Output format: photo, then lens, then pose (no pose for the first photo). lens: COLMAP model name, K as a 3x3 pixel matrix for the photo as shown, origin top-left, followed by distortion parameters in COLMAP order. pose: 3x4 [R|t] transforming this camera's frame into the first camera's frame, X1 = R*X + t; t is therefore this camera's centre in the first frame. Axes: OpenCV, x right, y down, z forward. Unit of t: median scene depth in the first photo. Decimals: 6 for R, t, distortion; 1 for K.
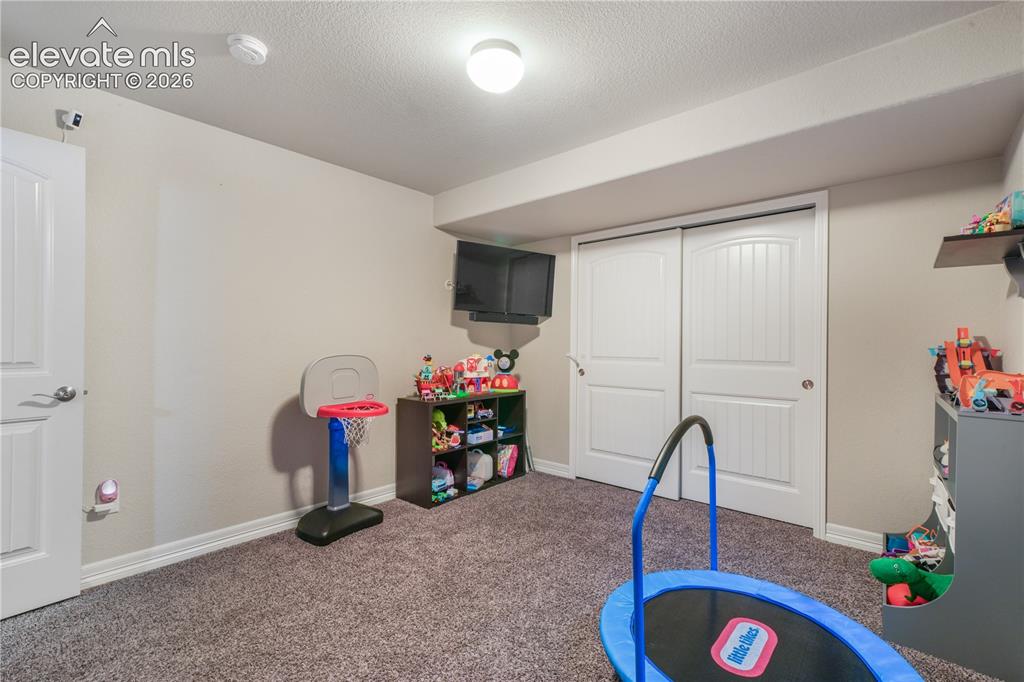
lens RADIAL K [[447.4, 0, 514.2], [0, 447.4, 341.0], [0, 0, 1]] dist [0.008351, 0.000068]
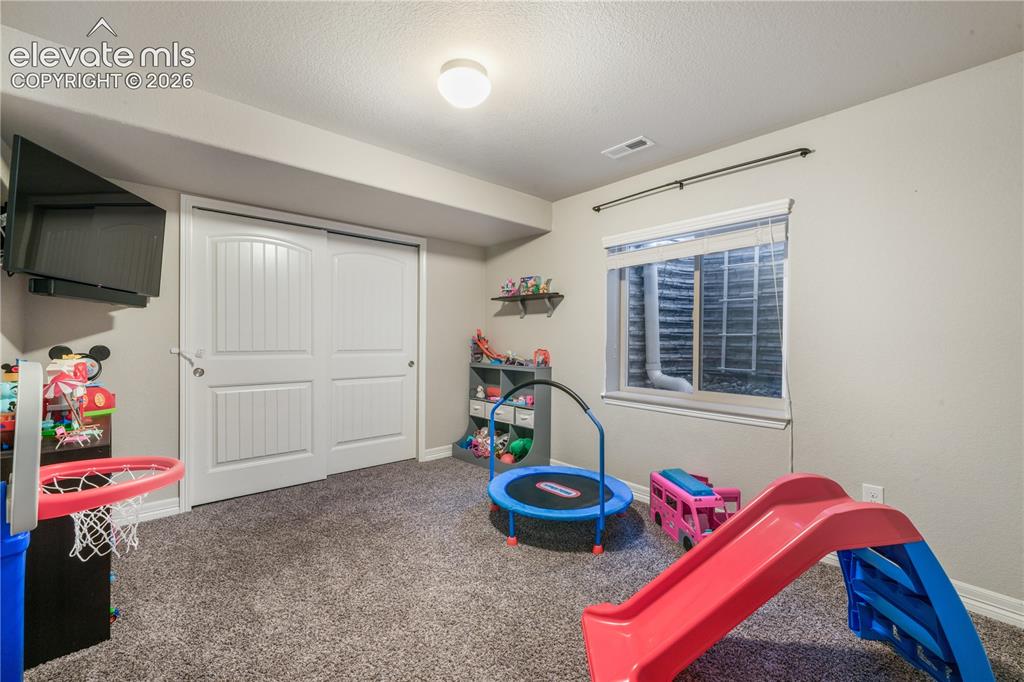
lens RADIAL K [[417.0, 0, 503.0], [0, 417.0, 339.5], [0, 0, 1]] dist [0.006018, -0.000302]
pose [[0.146900, -0.006445, 0.989130, -0.669455], [-0.012993, 0.999880, 0.008445, -0.000845], [-0.989066, -0.014092, 0.146799, 0.486582]]
